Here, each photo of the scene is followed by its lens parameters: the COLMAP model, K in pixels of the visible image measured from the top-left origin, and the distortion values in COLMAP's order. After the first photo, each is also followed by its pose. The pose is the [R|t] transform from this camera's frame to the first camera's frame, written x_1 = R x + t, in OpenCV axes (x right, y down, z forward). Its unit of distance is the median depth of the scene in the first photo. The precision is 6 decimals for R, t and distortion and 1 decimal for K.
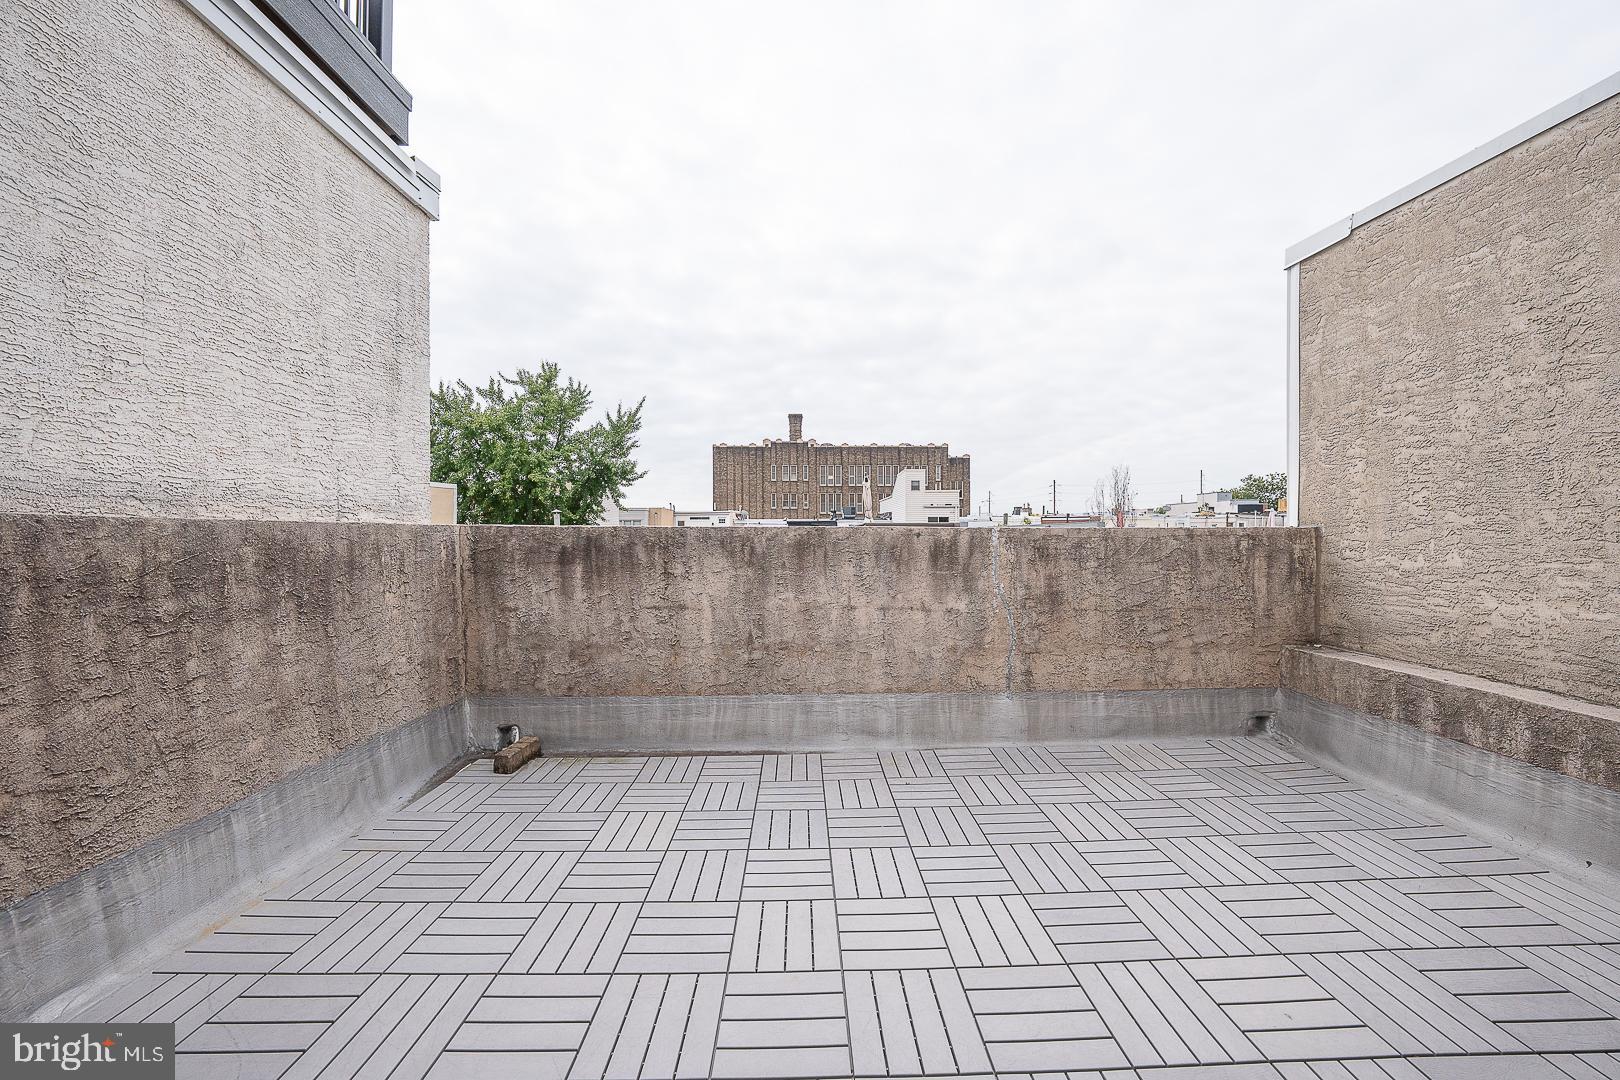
lens RADIAL K [[556.8, 0, 812.1], [0, 556.8, 539.9], [0, 0, 1]] dist [-0.016397, 0.001847]
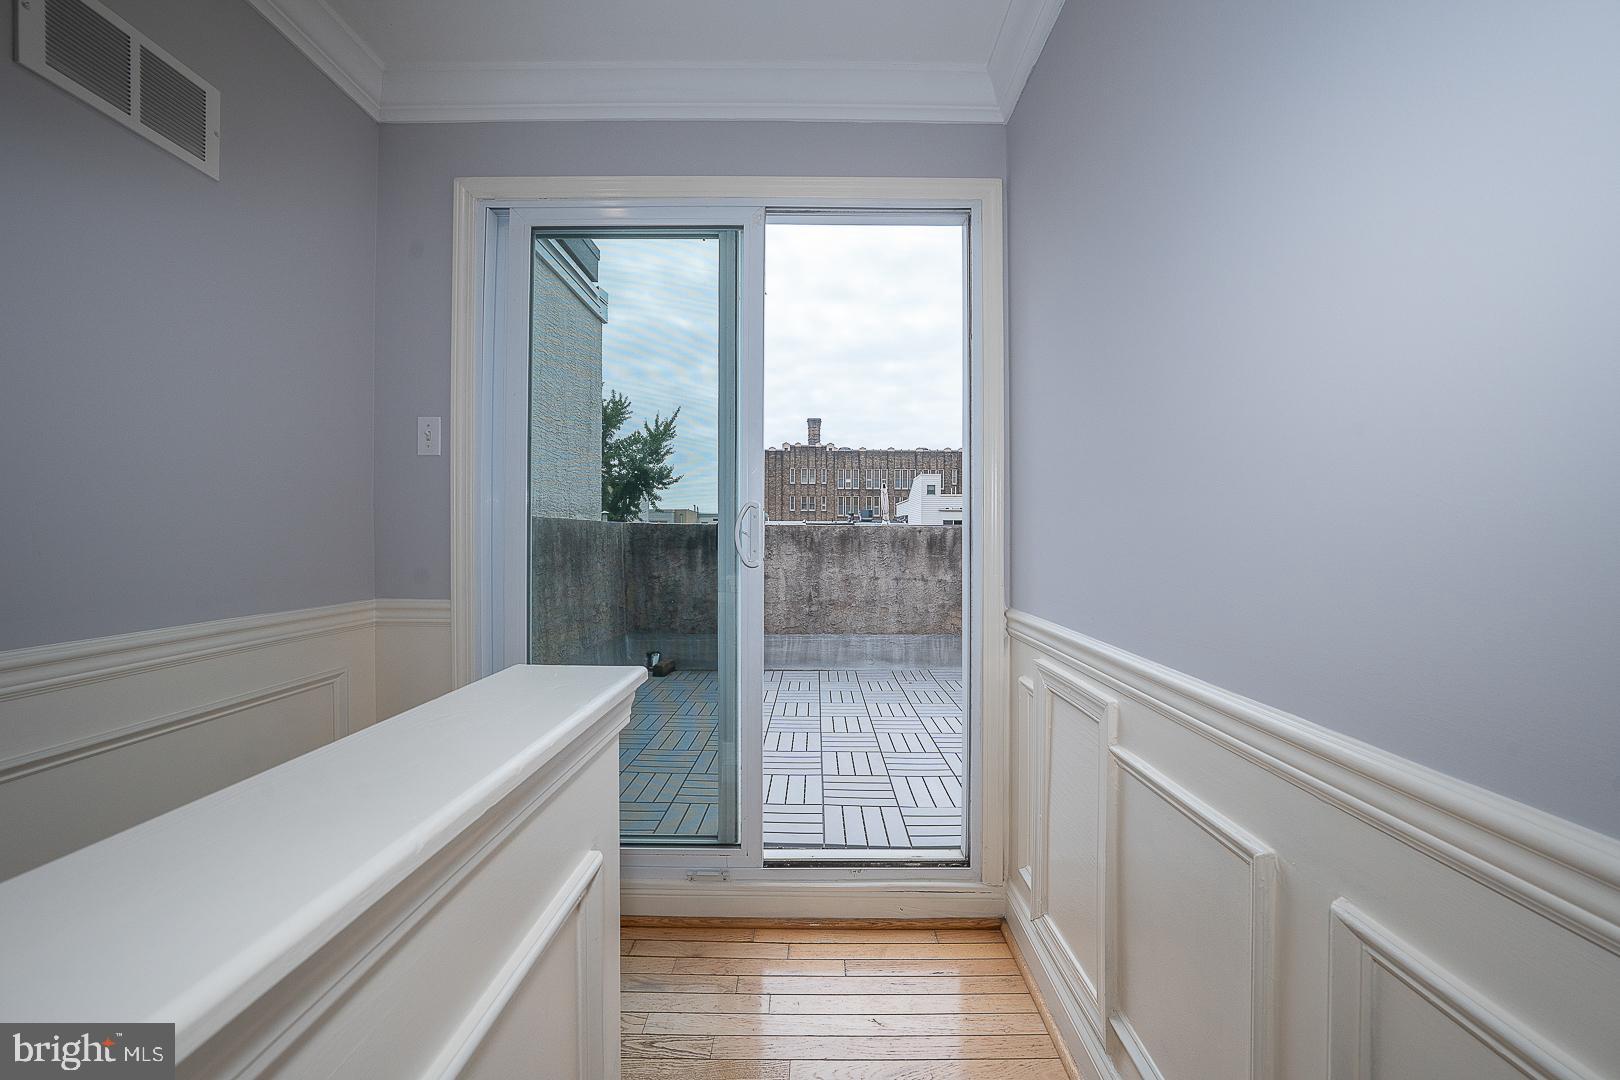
lens RADIAL K [[556.8, 0, 809.8], [0, 556.8, 543.0], [0, 0, 1]] dist [-0.016397, 0.001847]
pose [[0.999415, 0.009533, -0.032844, -0.061875], [-0.009487, 0.999954, 0.001569, 0.023305], [0.032857, -0.001256, 0.999459, -0.538405]]
